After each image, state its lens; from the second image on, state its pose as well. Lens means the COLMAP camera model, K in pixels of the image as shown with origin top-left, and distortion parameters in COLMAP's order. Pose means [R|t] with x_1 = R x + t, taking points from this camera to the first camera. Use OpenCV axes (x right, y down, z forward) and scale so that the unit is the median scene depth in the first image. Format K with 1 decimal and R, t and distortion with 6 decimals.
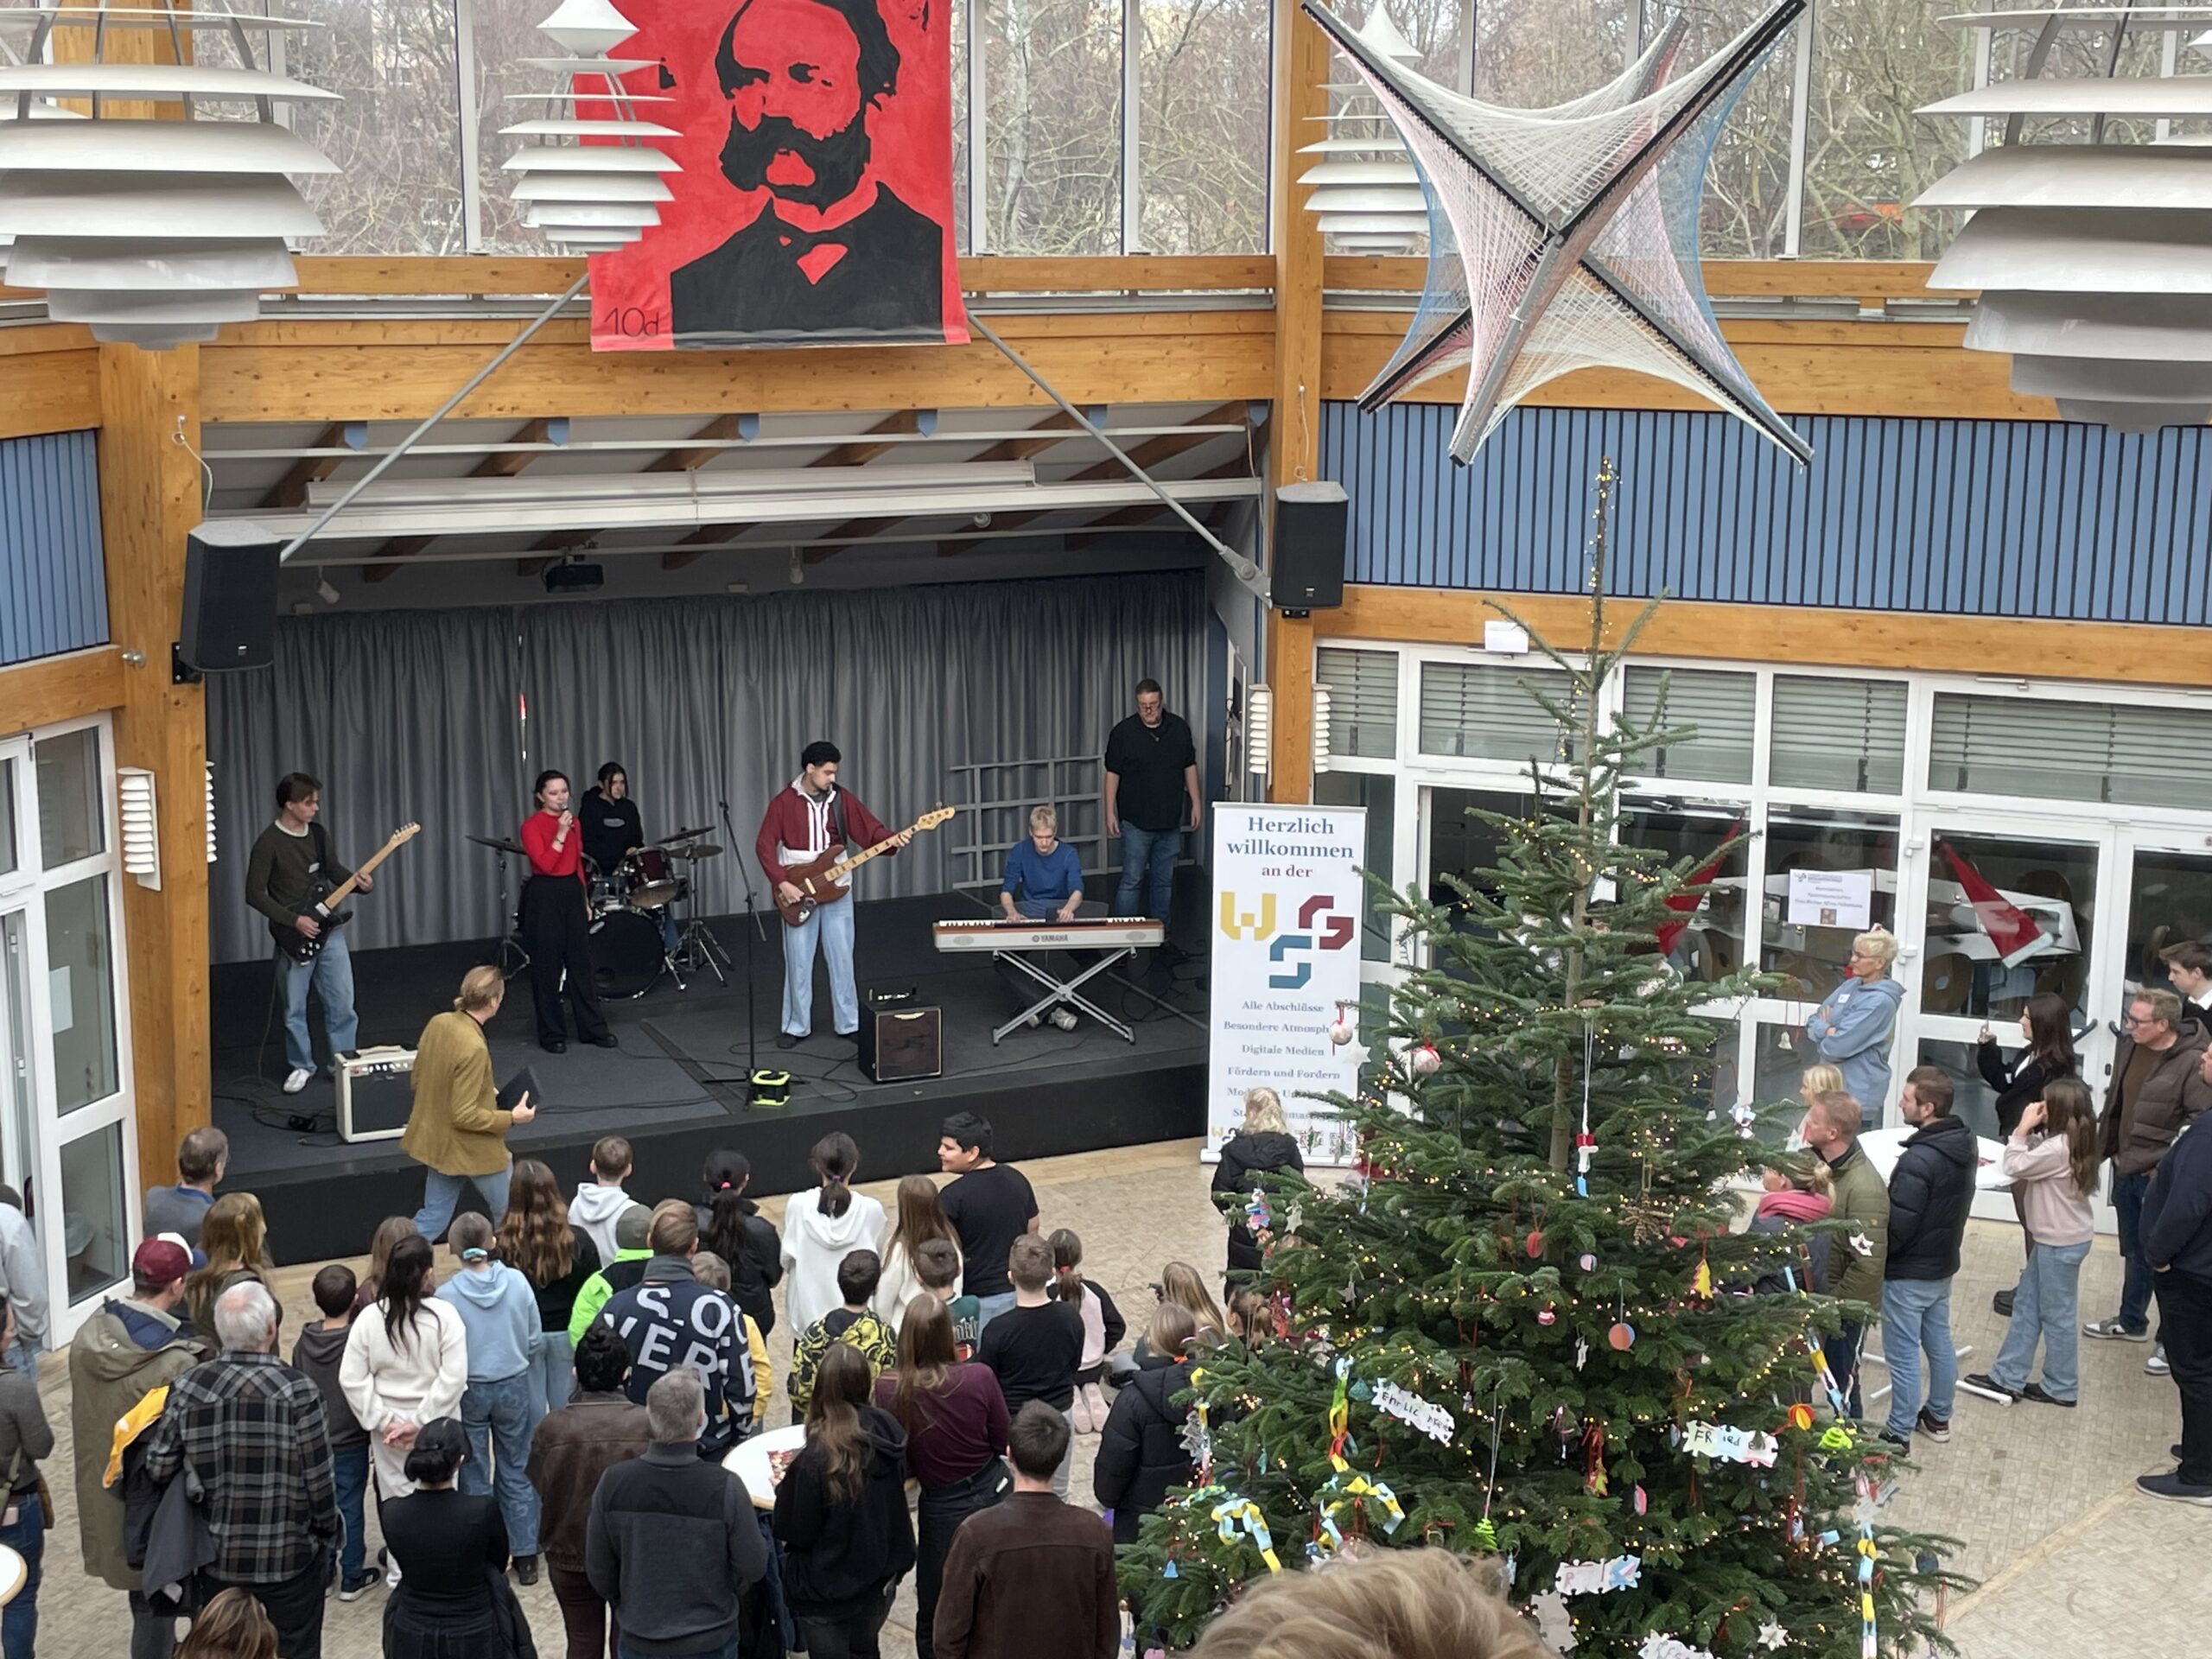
lens RADIAL K [[3132.2, 0, 1106.0], [0, 3132.2, 829.5], [0, 0, 1]] dist [0.093296, -0.013226]
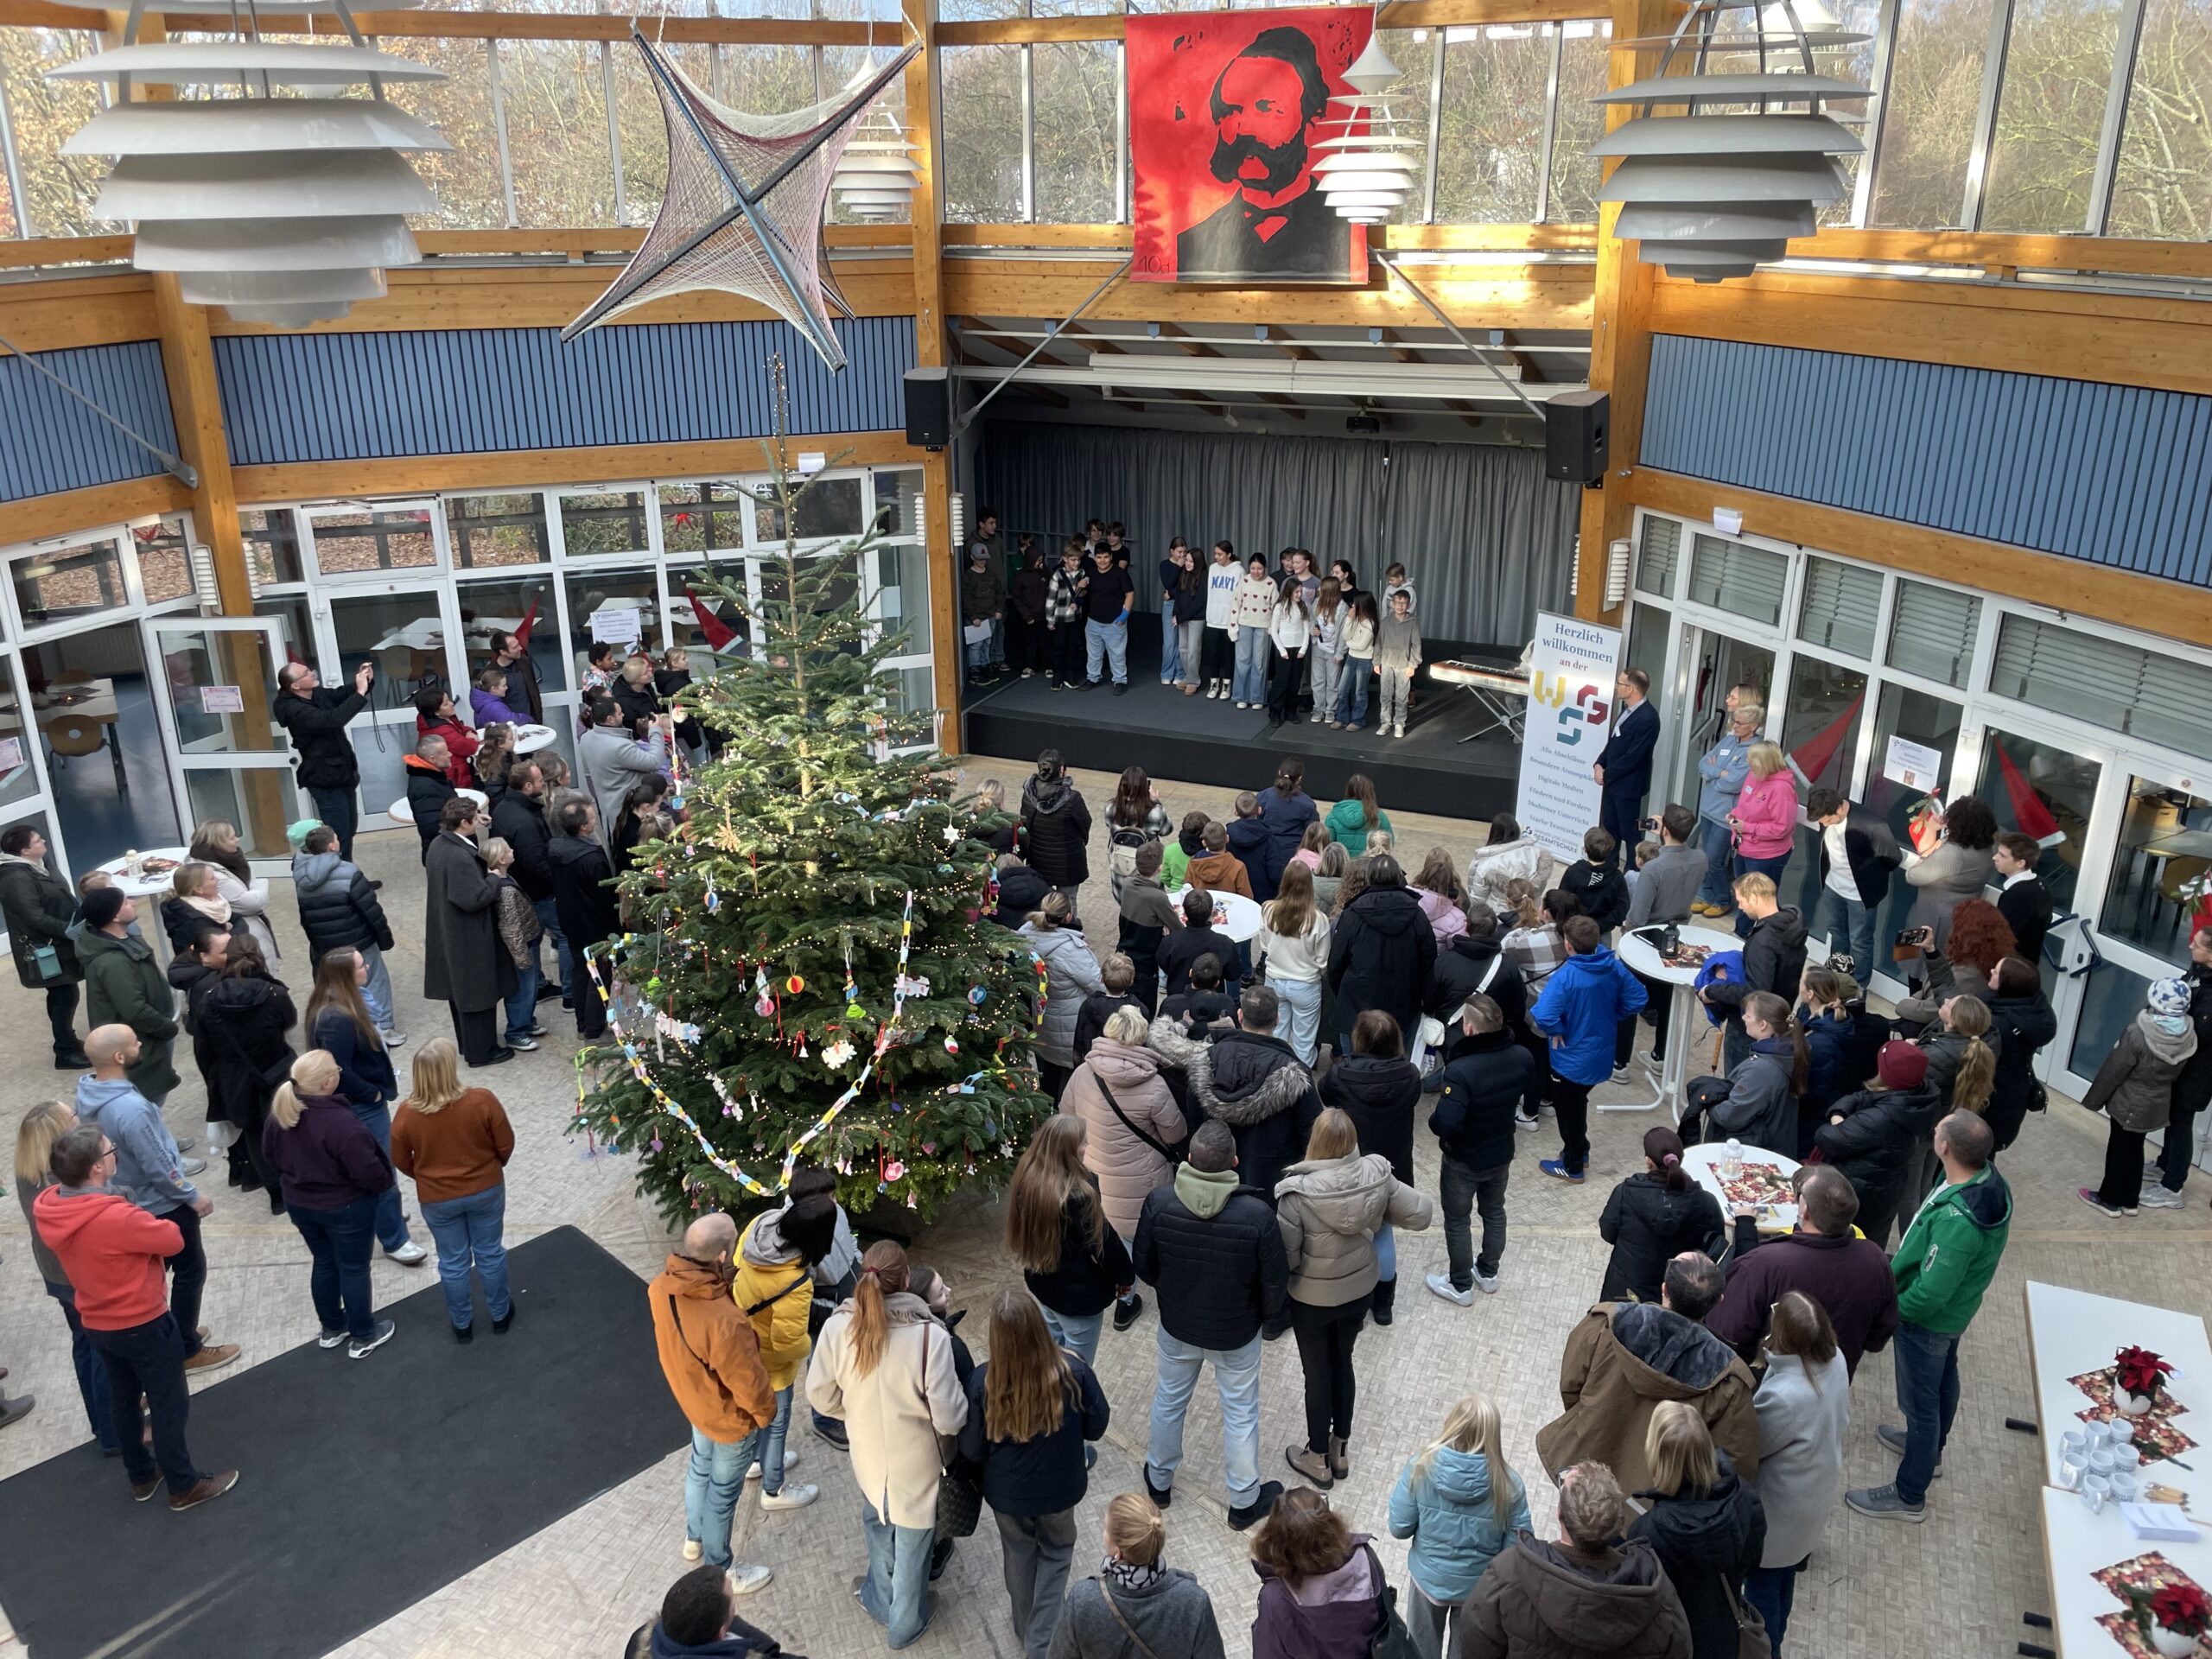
lens RADIAL K [[1706.5, 0, 1090.4], [0, 1706.5, 821.2], [0, 0, 1]] dist [0.097944, -0.133198]
pose [[0.648854, 0.253521, -0.717436, 0.507200], [-0.142222, 0.966654, 0.212962, -0.054989], [0.747503, -0.036146, 0.663274, 0.296341]]
